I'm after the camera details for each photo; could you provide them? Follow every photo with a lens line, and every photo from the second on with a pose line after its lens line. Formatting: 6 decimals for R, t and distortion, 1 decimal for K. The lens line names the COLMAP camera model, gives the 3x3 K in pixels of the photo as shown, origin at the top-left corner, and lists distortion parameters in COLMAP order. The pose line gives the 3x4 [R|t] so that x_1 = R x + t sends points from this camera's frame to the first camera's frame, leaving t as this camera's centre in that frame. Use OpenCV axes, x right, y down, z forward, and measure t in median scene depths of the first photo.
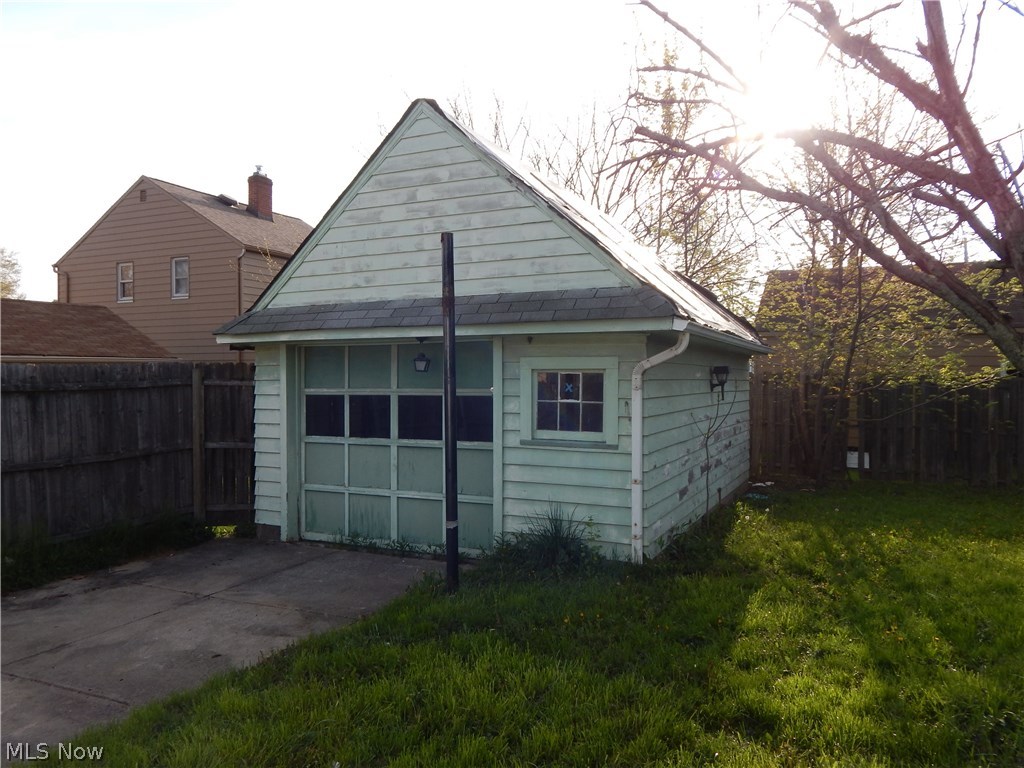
lens RADIAL K [[738.5, 0, 513.3], [0, 738.5, 369.7], [0, 0, 1]] dist [-0.004349, -0.004266]
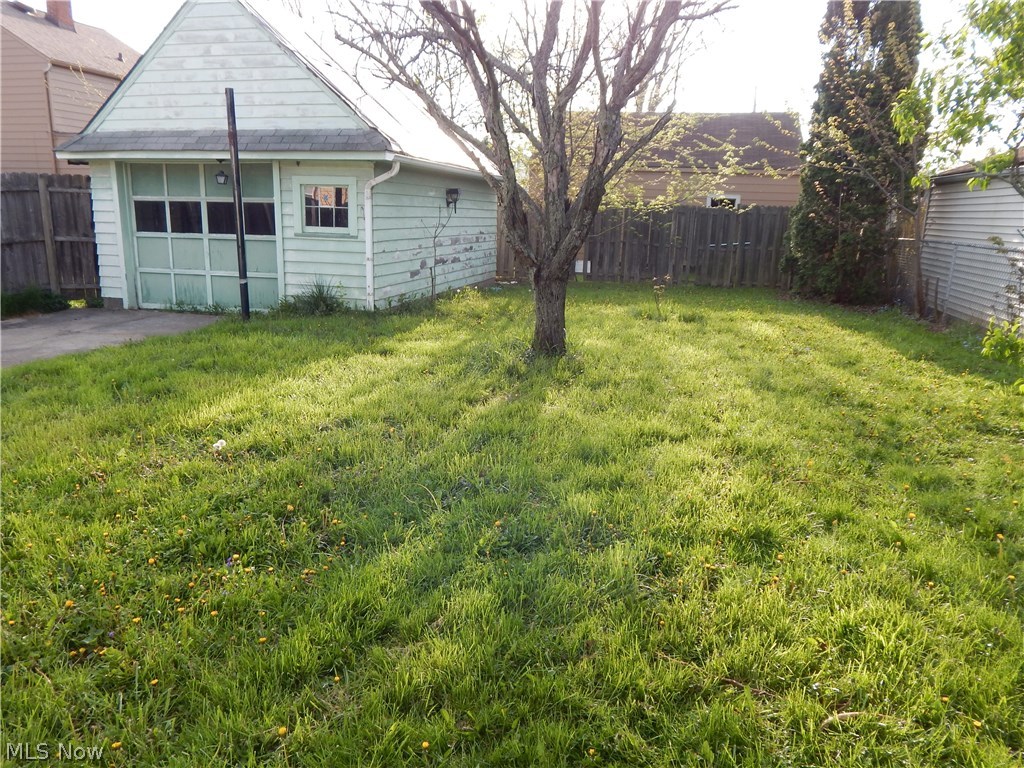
lens RADIAL K [[738.5, 0, 513.3], [0, 738.5, 369.7], [0, 0, 1]] dist [-0.004349, -0.004266]
pose [[0.978740, -0.021265, 0.203997, 0.117400], [-0.024924, 0.974908, 0.221208, 0.021165], [-0.203583, -0.221589, 0.953652, -0.503361]]
